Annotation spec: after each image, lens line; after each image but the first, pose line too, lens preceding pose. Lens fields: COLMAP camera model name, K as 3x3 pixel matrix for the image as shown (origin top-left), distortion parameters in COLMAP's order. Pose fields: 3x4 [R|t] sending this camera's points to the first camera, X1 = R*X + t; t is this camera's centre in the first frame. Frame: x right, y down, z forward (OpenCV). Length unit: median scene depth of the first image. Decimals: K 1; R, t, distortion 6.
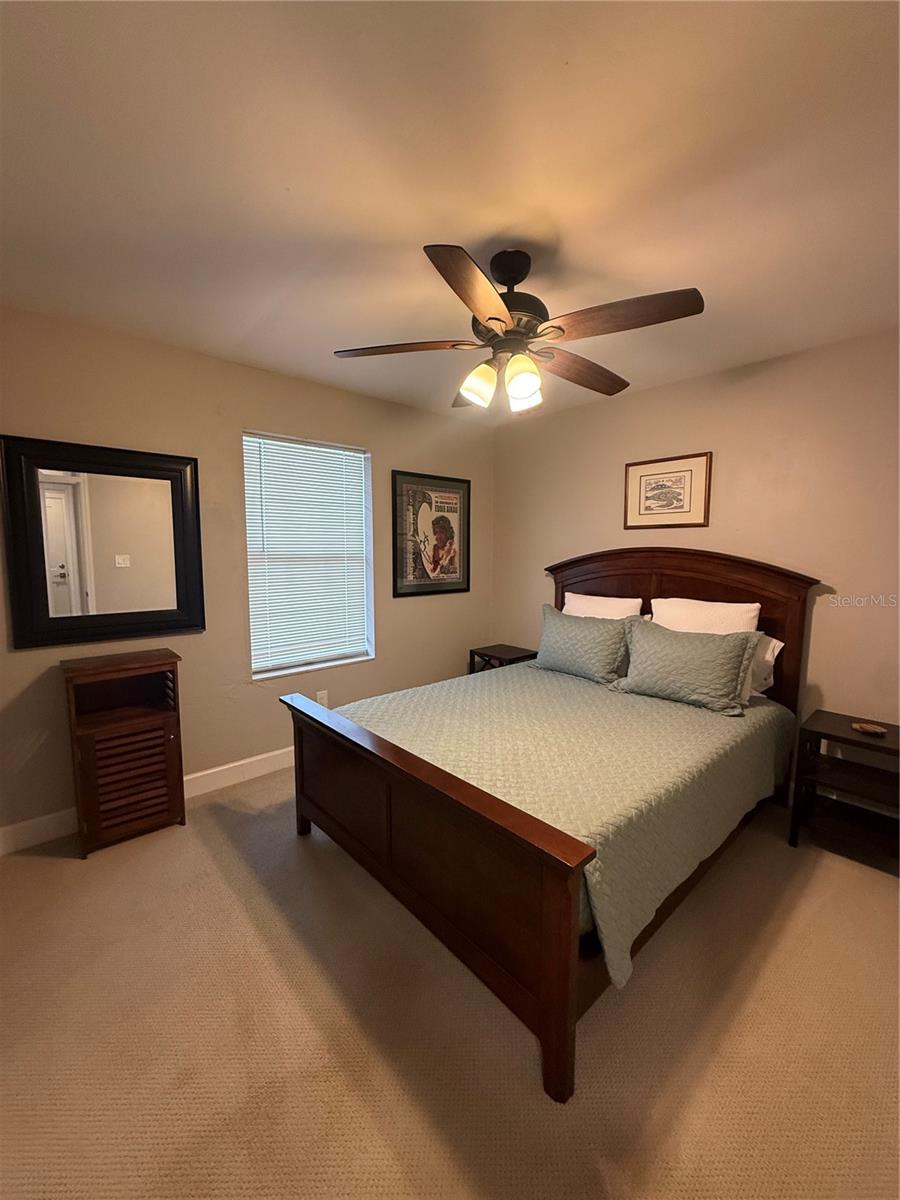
lens RADIAL K [[478.3, 0, 450.1], [0, 478.3, 598.9], [0, 0, 1]] dist [-0.000895, 0.000461]
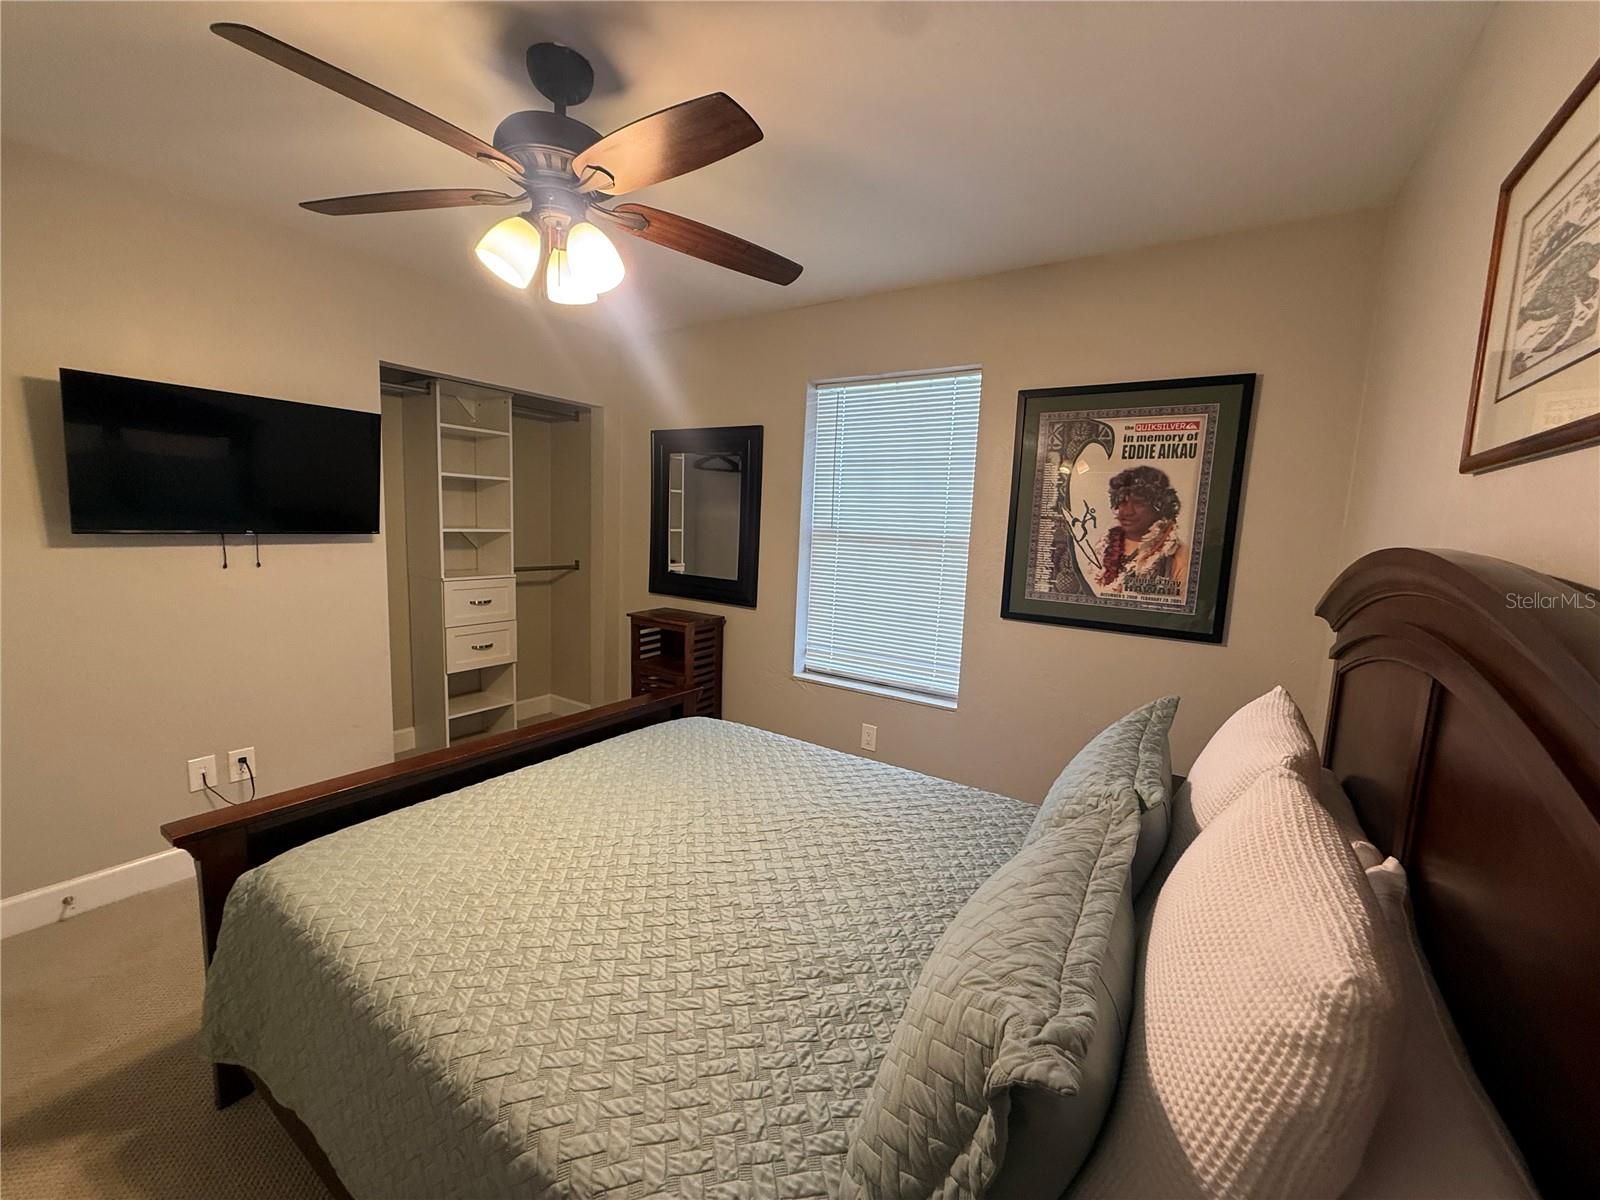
lens RADIAL K [[637.7, 0, 796.8], [0, 637.7, 599.9], [0, 0, 1]] dist [-0.000895, 0.000461]
pose [[0.261735, 0.128936, -0.956489, 0.511908], [-0.142145, 0.985379, 0.093933, -0.057176], [0.954615, 0.111375, 0.276236, 0.527547]]
